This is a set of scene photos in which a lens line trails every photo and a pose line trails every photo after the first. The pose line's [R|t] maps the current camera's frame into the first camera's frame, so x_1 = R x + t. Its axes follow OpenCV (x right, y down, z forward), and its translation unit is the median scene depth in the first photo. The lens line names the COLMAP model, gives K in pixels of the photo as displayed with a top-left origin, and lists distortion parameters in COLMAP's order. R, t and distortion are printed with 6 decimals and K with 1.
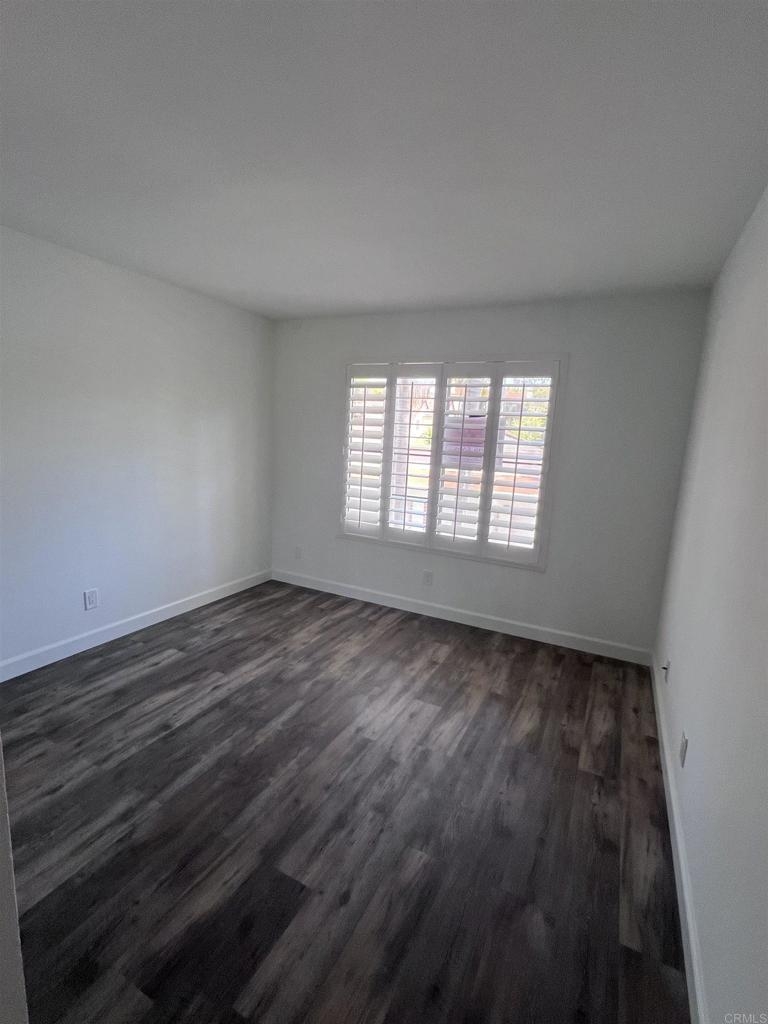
lens RADIAL K [[484.8, 0, 383.3], [0, 484.8, 513.4], [0, 0, 1]] dist [0.017137, -0.000035]
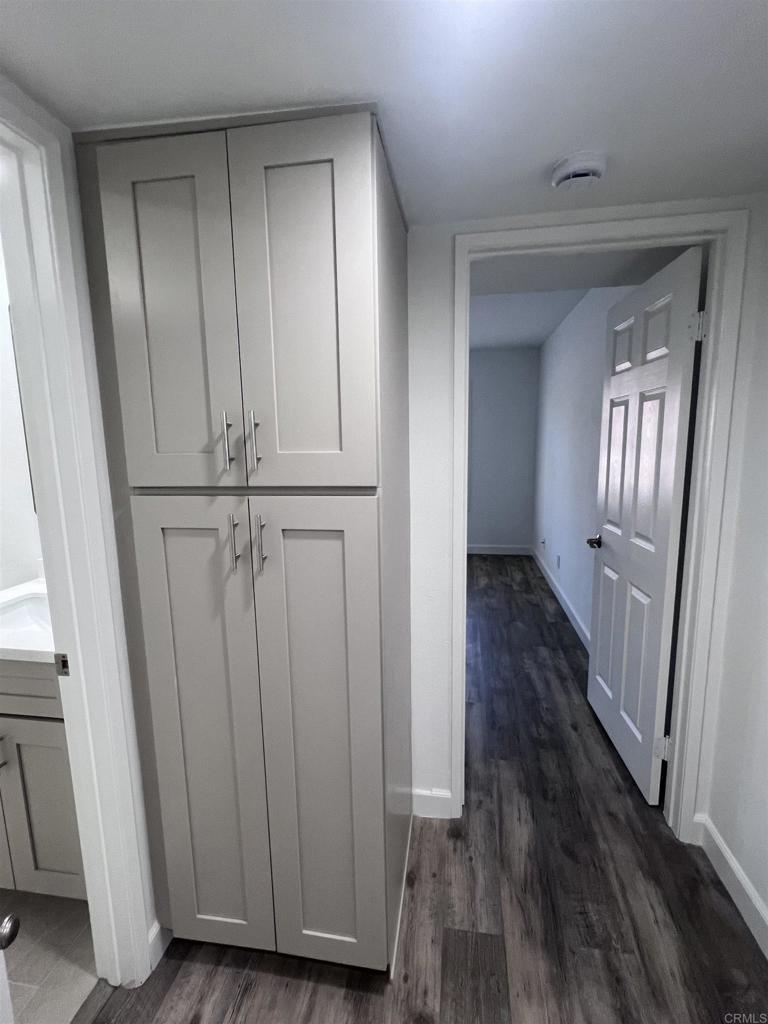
lens RADIAL K [[484.8, 0, 384.1], [0, 484.8, 511.8], [0, 0, 1]] dist [0.017137, -0.000035]
pose [[0.951985, -0.103942, 0.287959, -0.611258], [0.105251, 0.994385, 0.010975, 0.107613], [-0.287482, 0.019860, 0.957580, -0.726109]]
